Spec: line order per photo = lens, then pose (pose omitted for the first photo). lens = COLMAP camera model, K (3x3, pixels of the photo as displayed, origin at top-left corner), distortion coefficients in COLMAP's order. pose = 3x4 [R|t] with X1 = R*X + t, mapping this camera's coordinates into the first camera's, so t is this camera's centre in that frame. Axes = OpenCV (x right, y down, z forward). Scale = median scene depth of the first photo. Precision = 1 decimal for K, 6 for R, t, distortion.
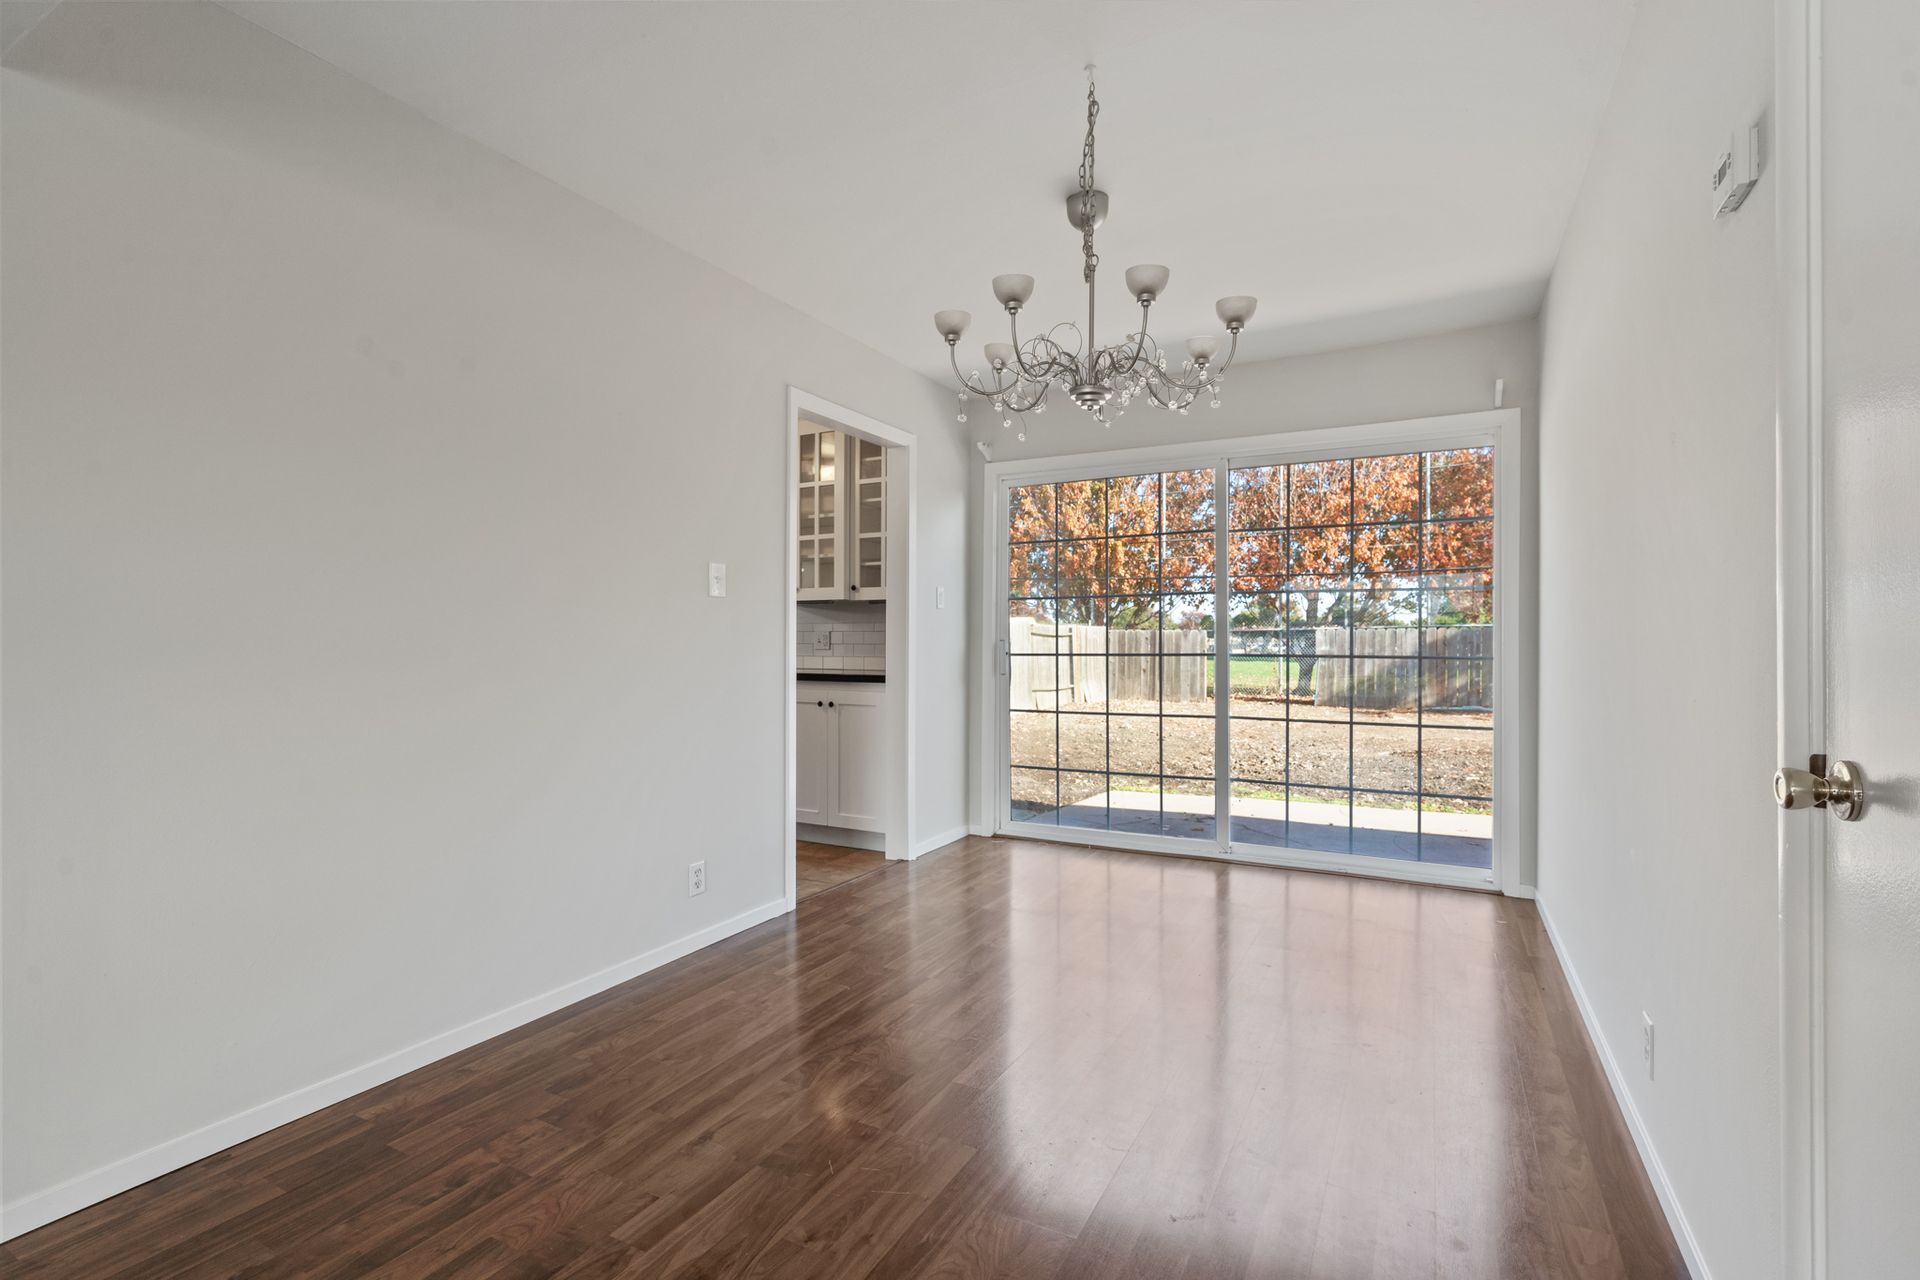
lens RADIAL K [[876.2, 0, 965.3], [0, 876.2, 645.5], [0, 0, 1]] dist [0.001283, -0.000401]
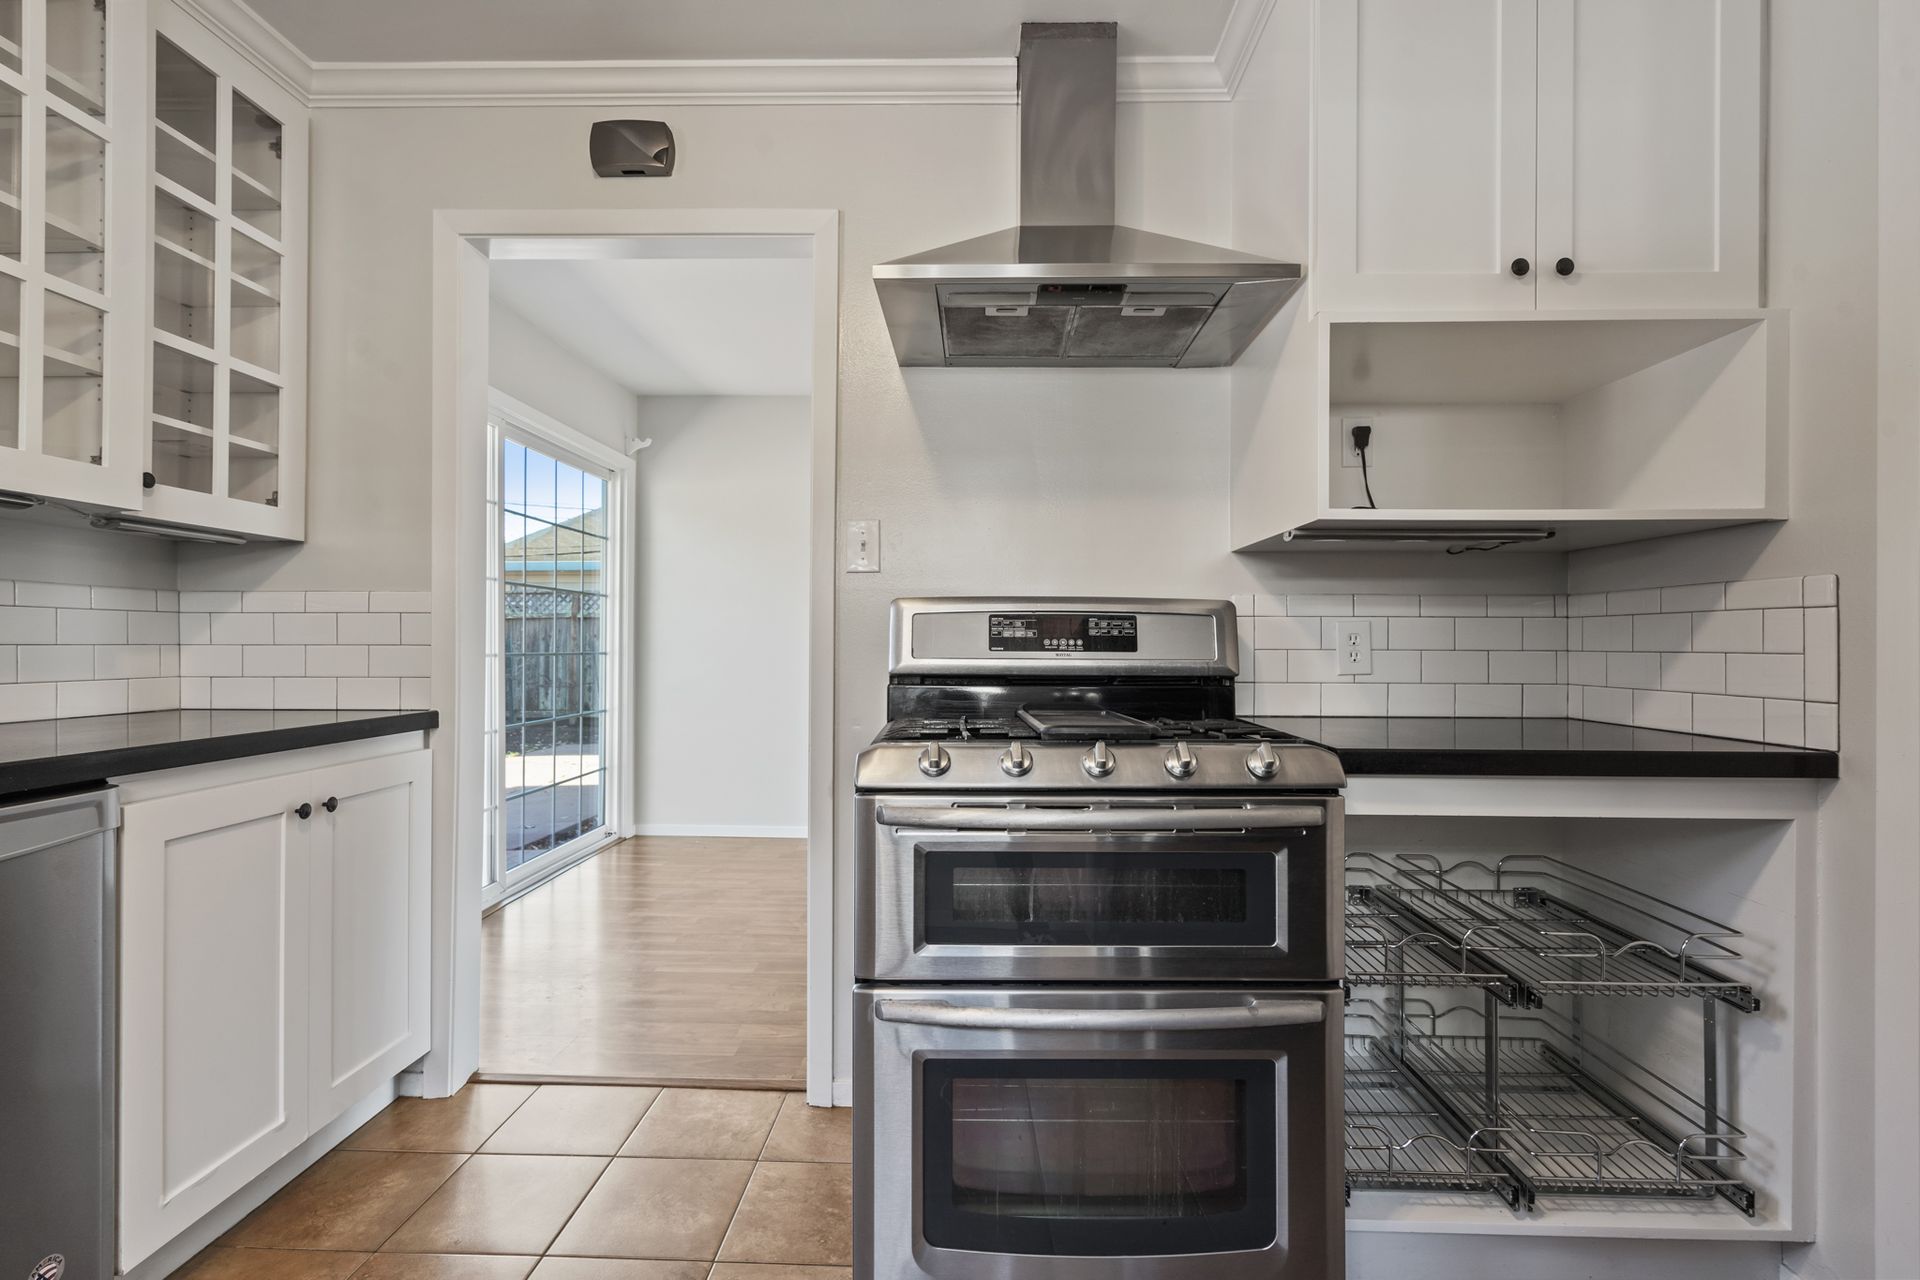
lens RADIAL K [[892.9, 0, 961.1], [0, 892.9, 640.7], [0, 0, 1]] dist [-0.003987, -0.000712]
pose [[-0.440111, -0.002693, 0.897939, -0.579183], [-0.005901, 0.999983, 0.000107, -0.005011], [-0.897924, -0.005252, -0.440119, 0.864404]]
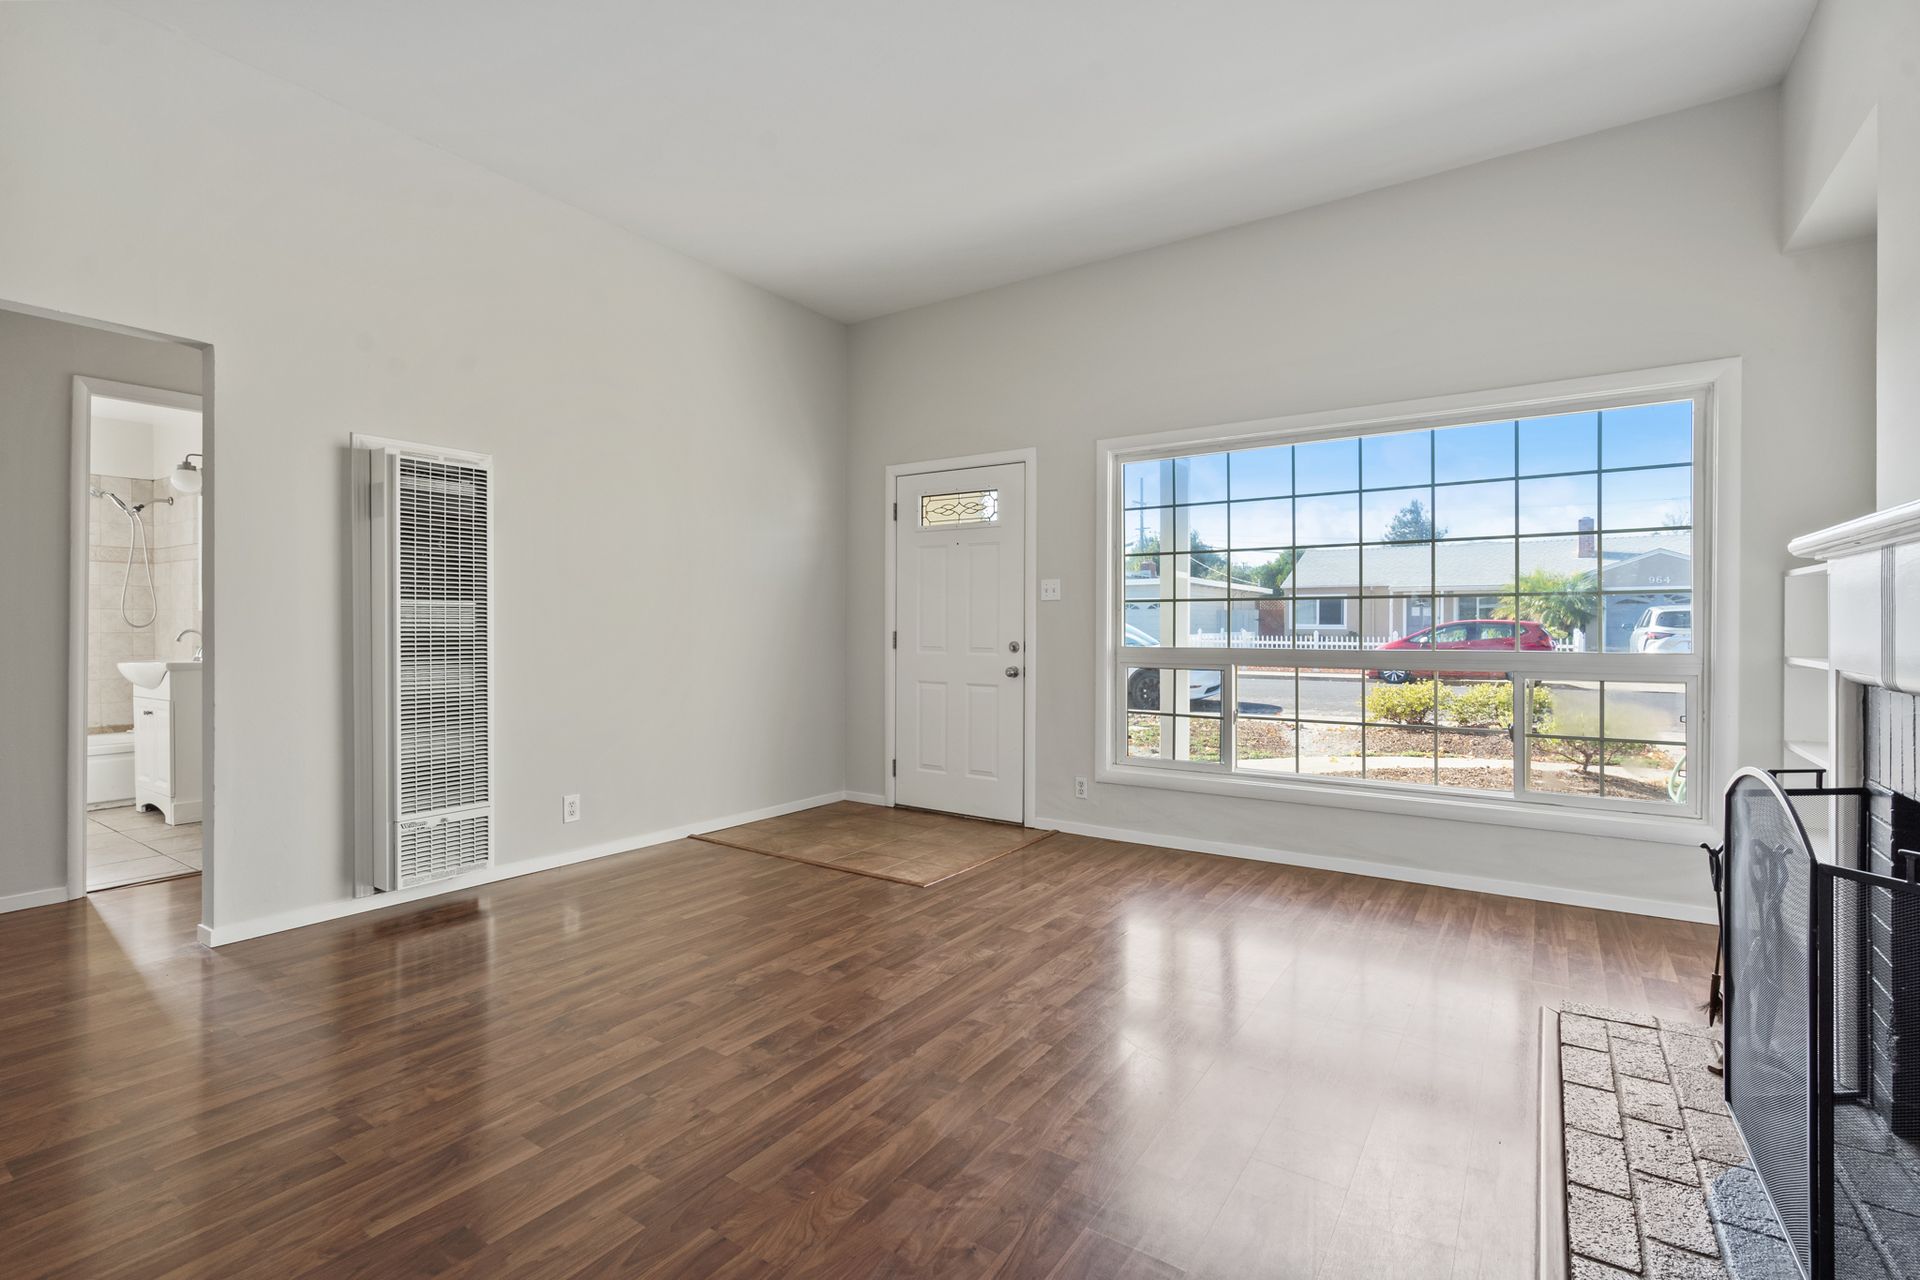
lens RADIAL K [[876.2, 0, 954.9], [0, 876.2, 628.1], [0, 0, 1]] dist [0.001283, -0.000401]
pose [[-0.994353, -0.004632, 0.106019, -0.179132], [-0.003998, 0.999973, 0.006190, -0.002441], [-0.106044, 0.005732, -0.994345, 0.276287]]
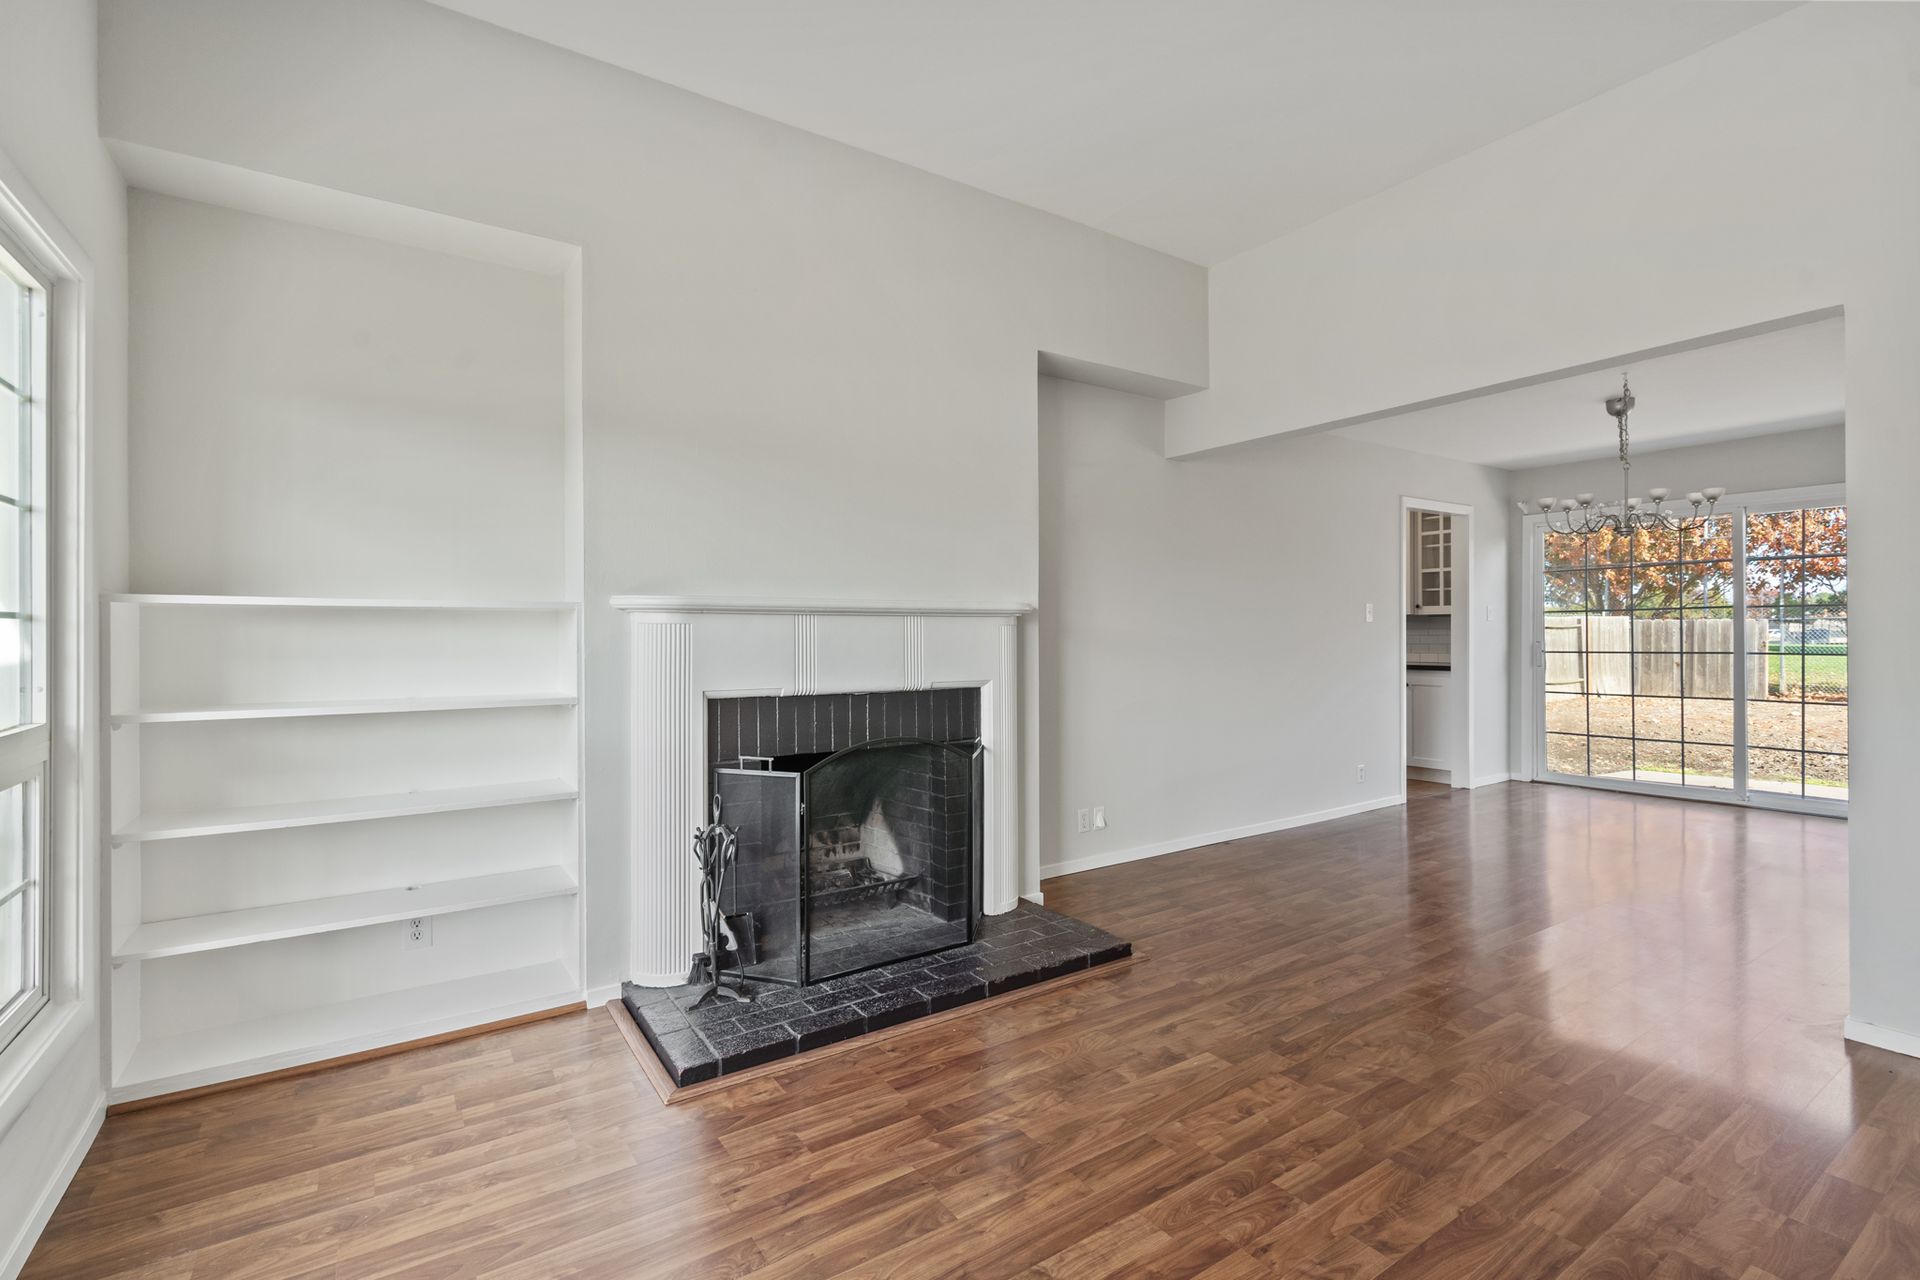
lens RADIAL K [[876.2, 0, 954.5], [0, 876.2, 637.0], [0, 0, 1]] dist [0.001283, -0.000401]
pose [[0.881572, -0.005368, -0.472020, -0.117828], [0.005949, 0.999982, -0.000261, -0.018477], [0.472013, -0.002578, 0.881588, -0.662004]]
